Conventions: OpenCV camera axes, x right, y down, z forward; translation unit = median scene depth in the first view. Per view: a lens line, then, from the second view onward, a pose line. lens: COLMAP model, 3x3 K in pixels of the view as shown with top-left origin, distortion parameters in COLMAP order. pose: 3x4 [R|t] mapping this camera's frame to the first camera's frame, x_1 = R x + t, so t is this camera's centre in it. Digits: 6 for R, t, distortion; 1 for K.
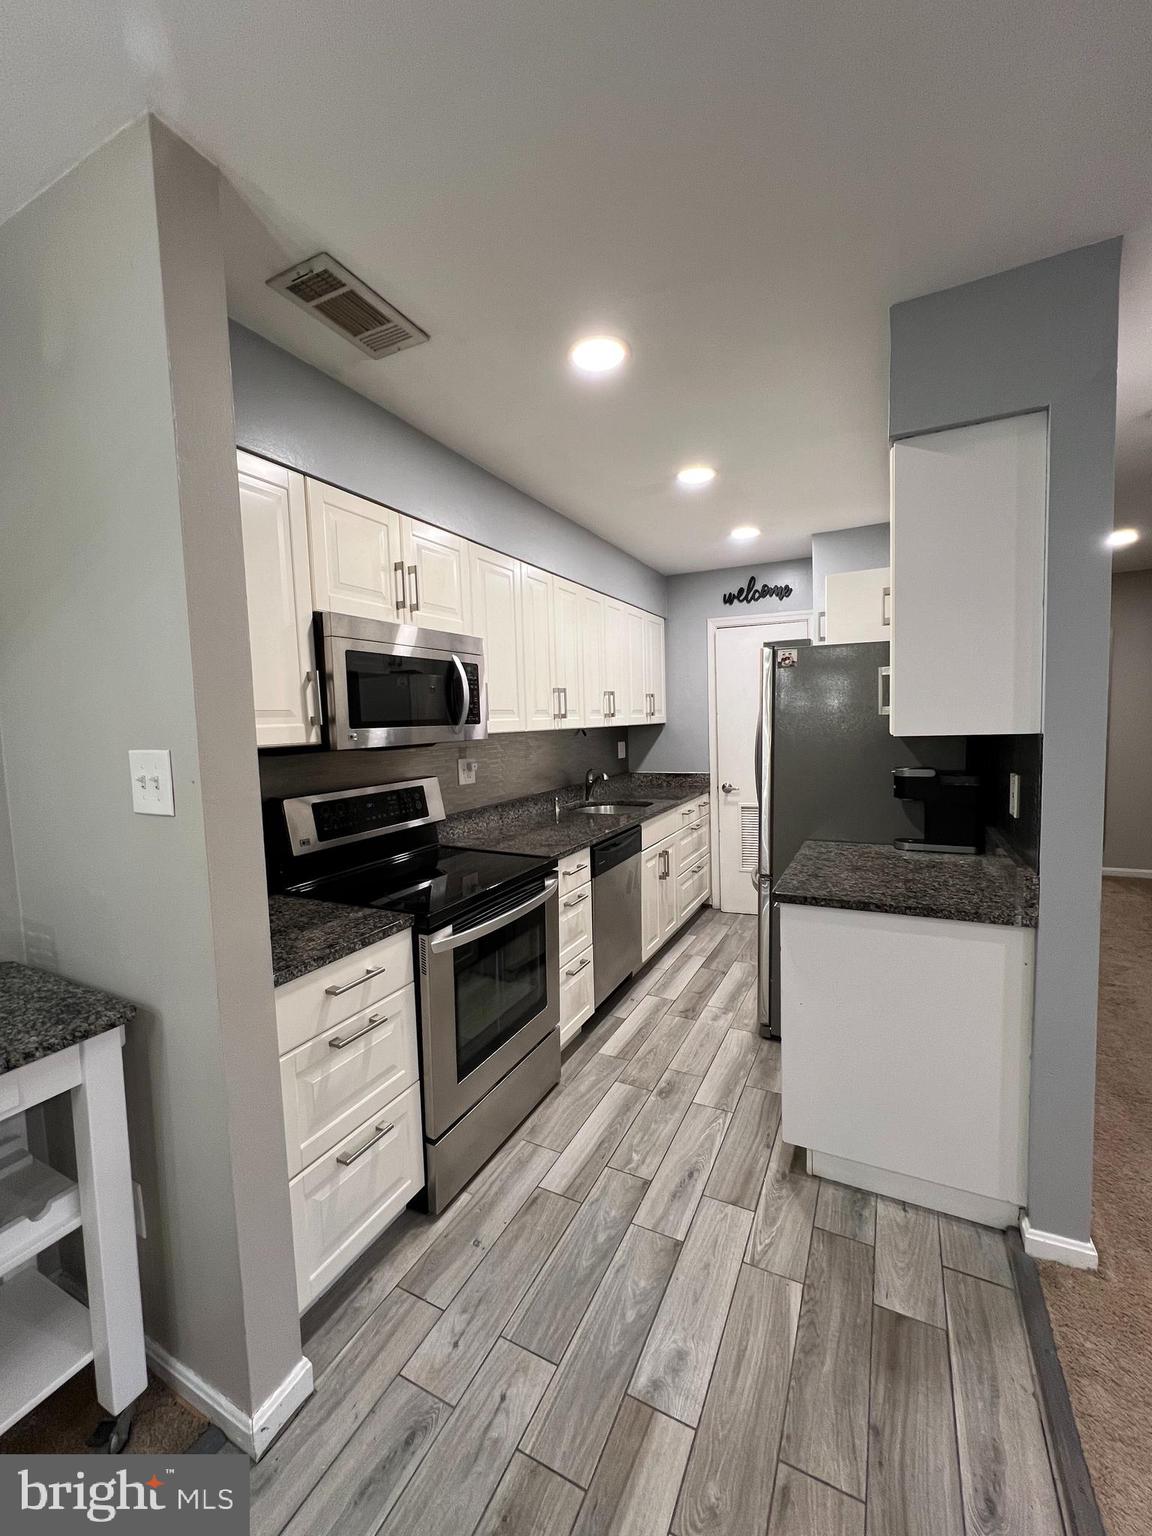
lens RADIAL K [[613.3, 0, 576.0], [0, 613.3, 768.0], [0, 0, 1]] dist [-0.006909, -0.000206]
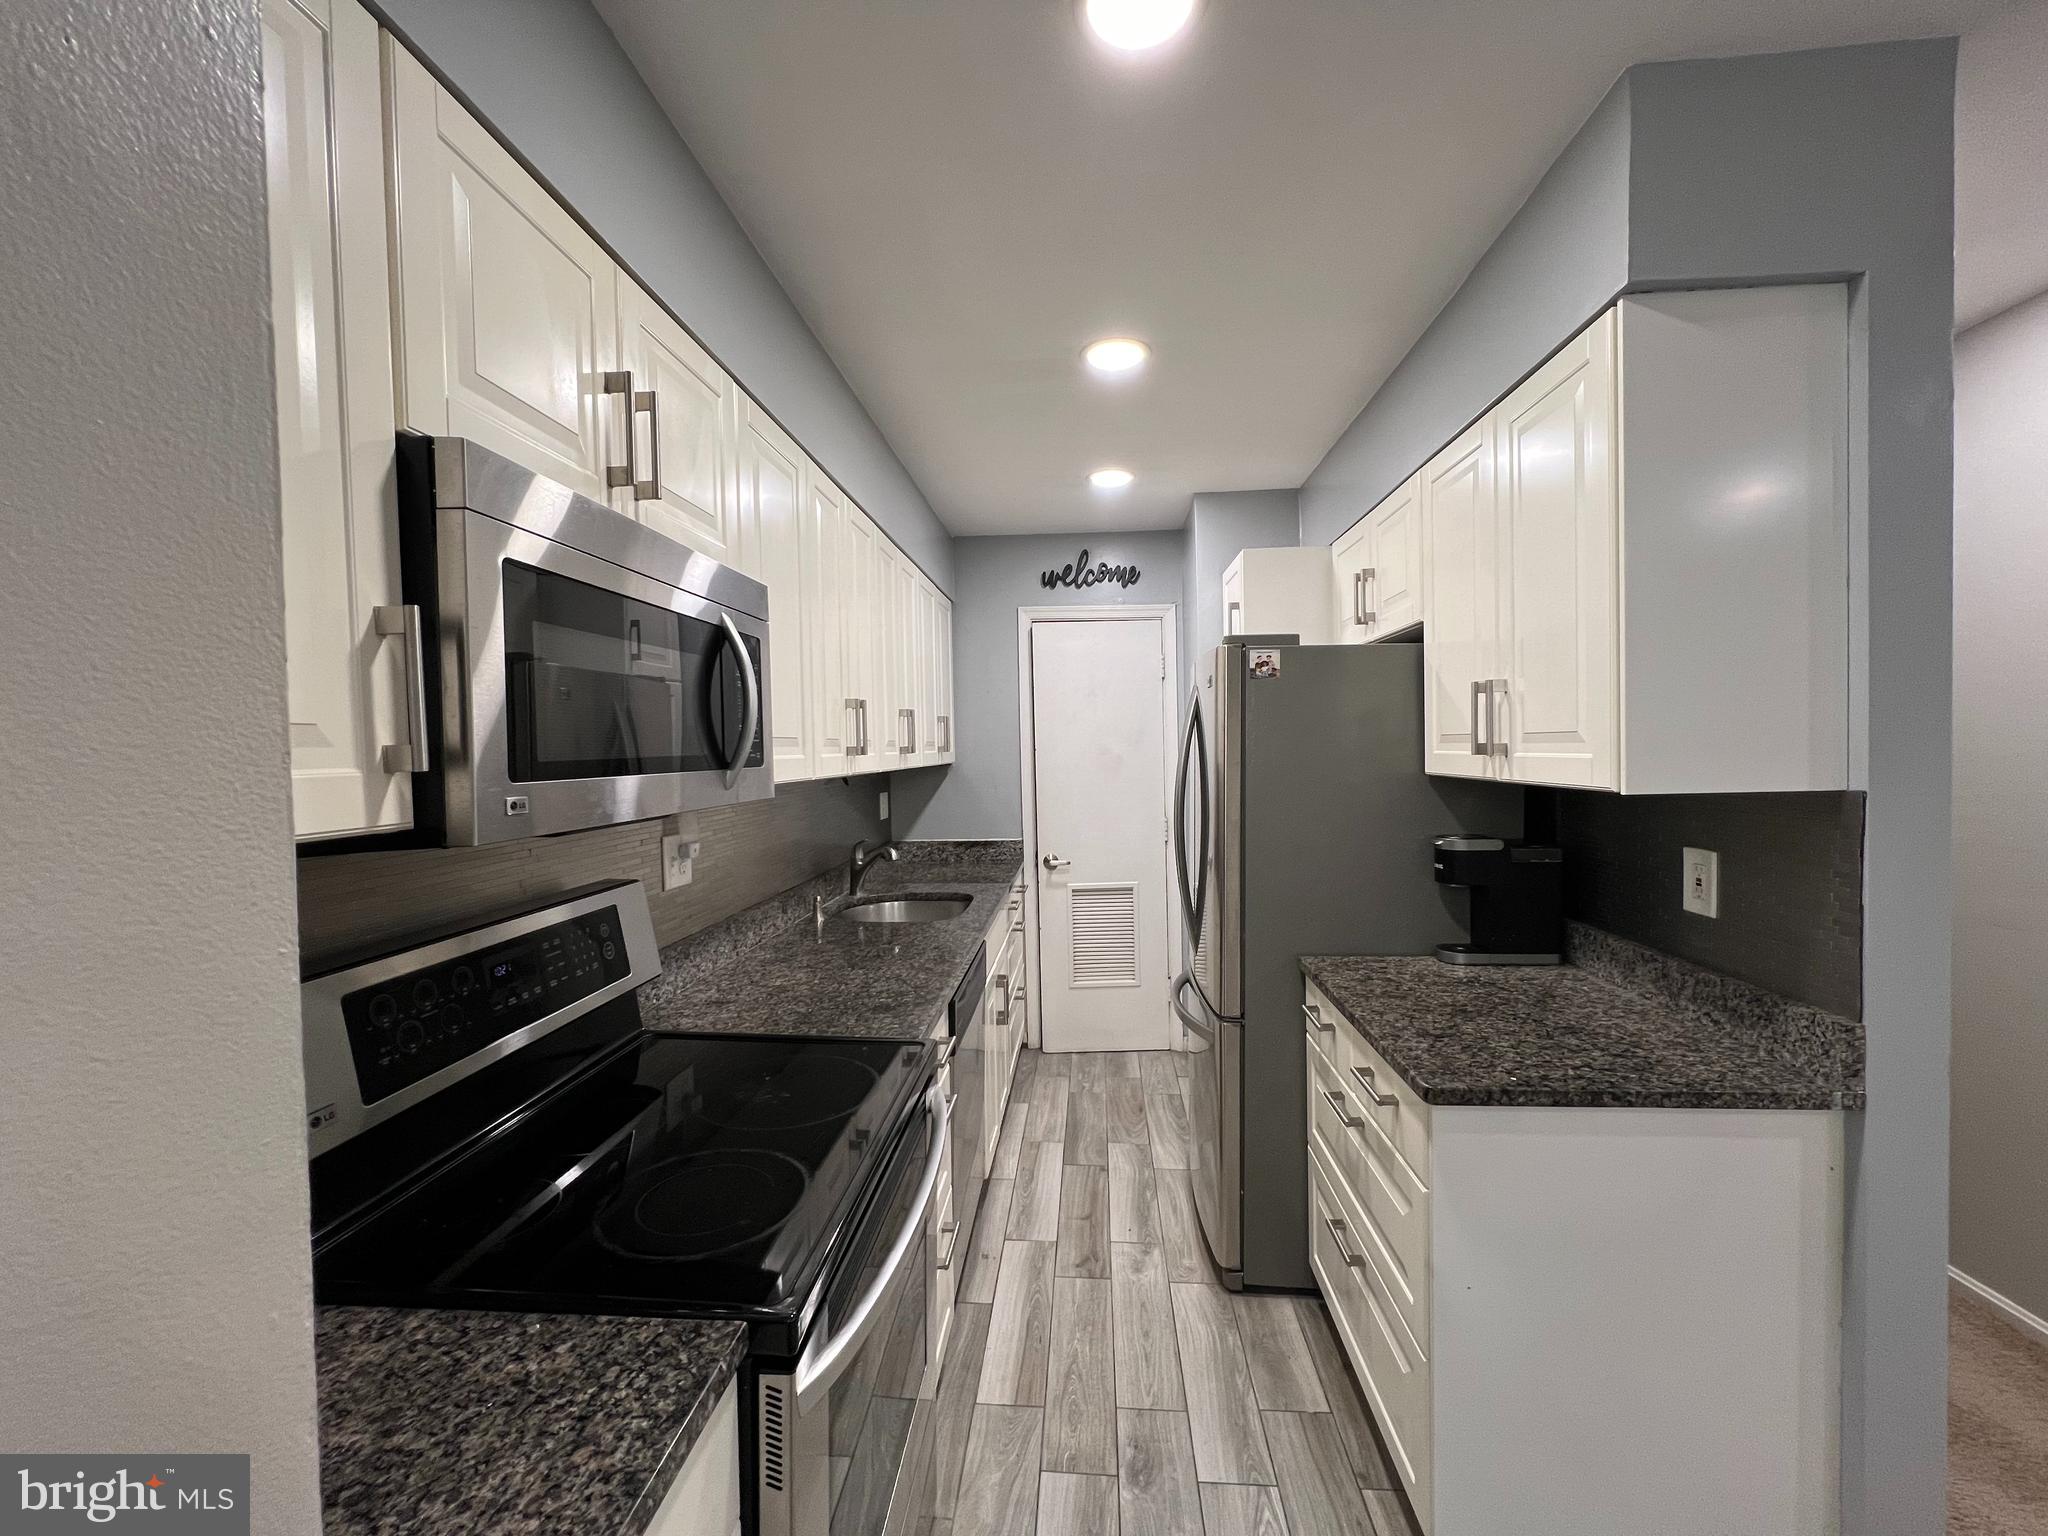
lens RADIAL K [[817.8, 0, 1024.0], [0, 817.8, 768.0], [0, 0, 1]] dist [-0.006909, -0.000206]
pose [[0.925554, 0.004282, 0.378592, -0.204533], [0.019988, 0.997989, -0.060153, -0.028830], [-0.378088, 0.063243, 0.923607, 0.344025]]
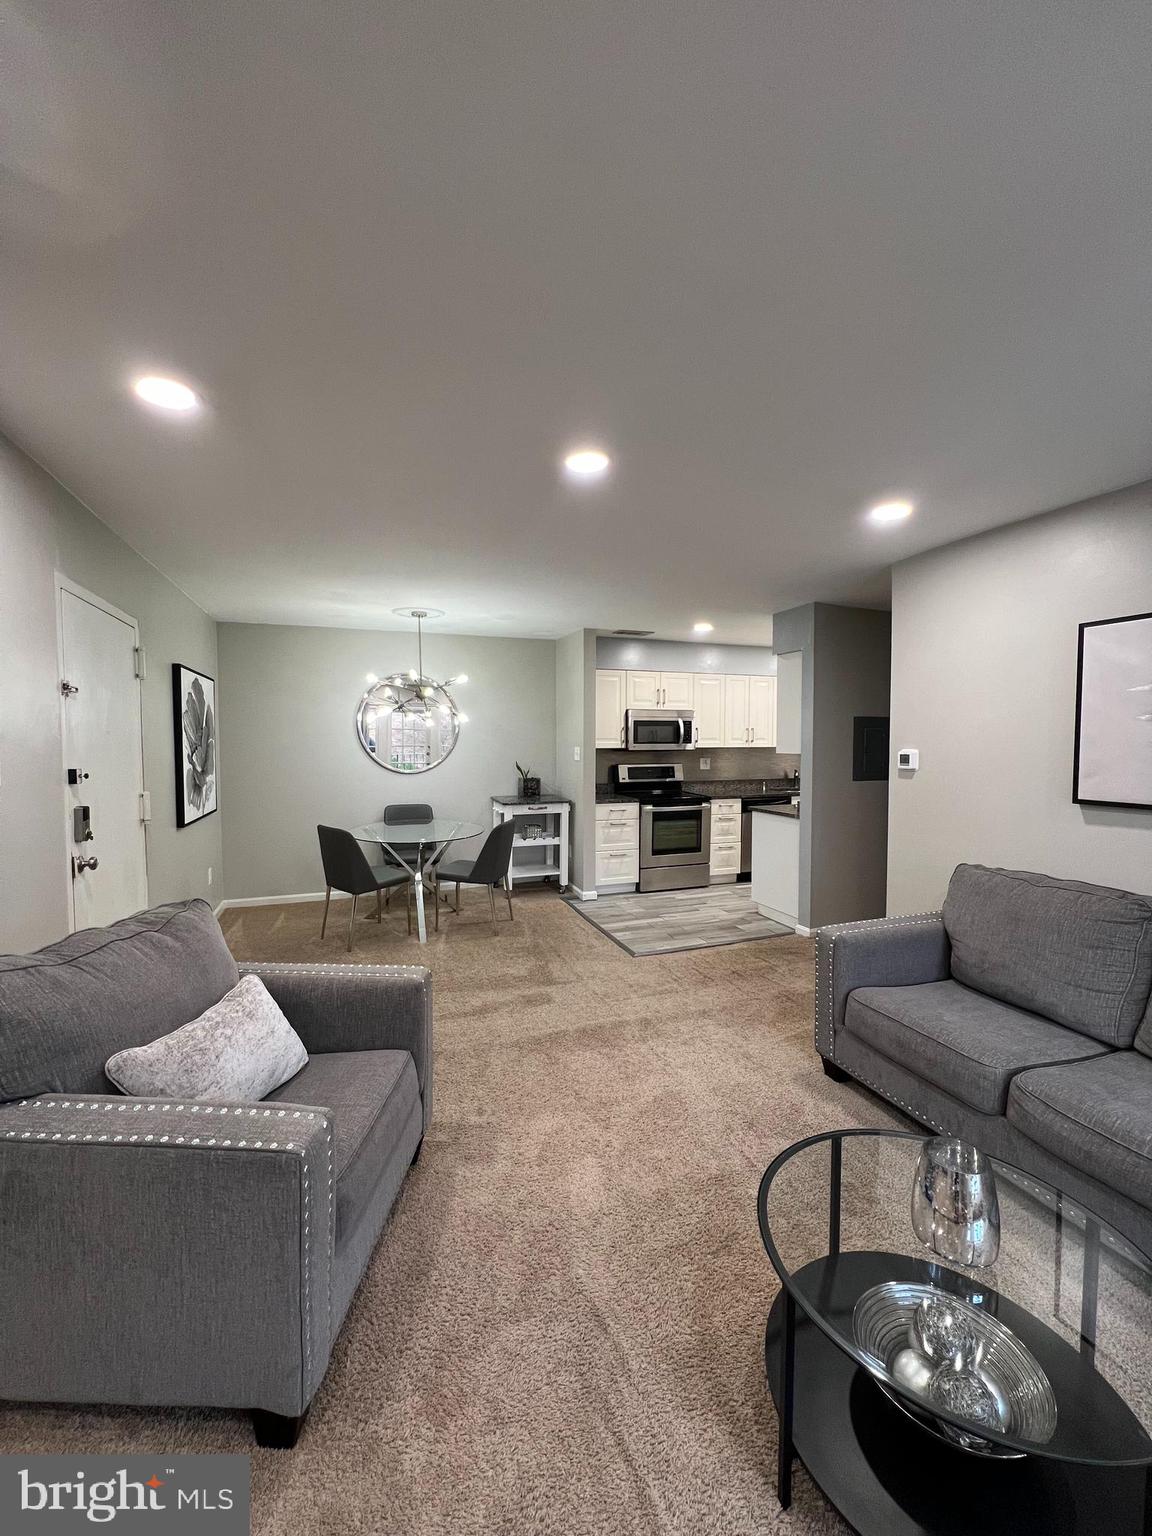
lens RADIAL K [[614.7, 0, 573.3], [0, 614.7, 768.5], [0, 0, 1]] dist [-0.000716, 0.000597]
pose [[0.732325, 0.063005, -0.678034, 1.237506], [-0.075476, 0.997085, 0.011133, 0.042093], [0.676759, 0.043023, 0.734946, -1.241534]]
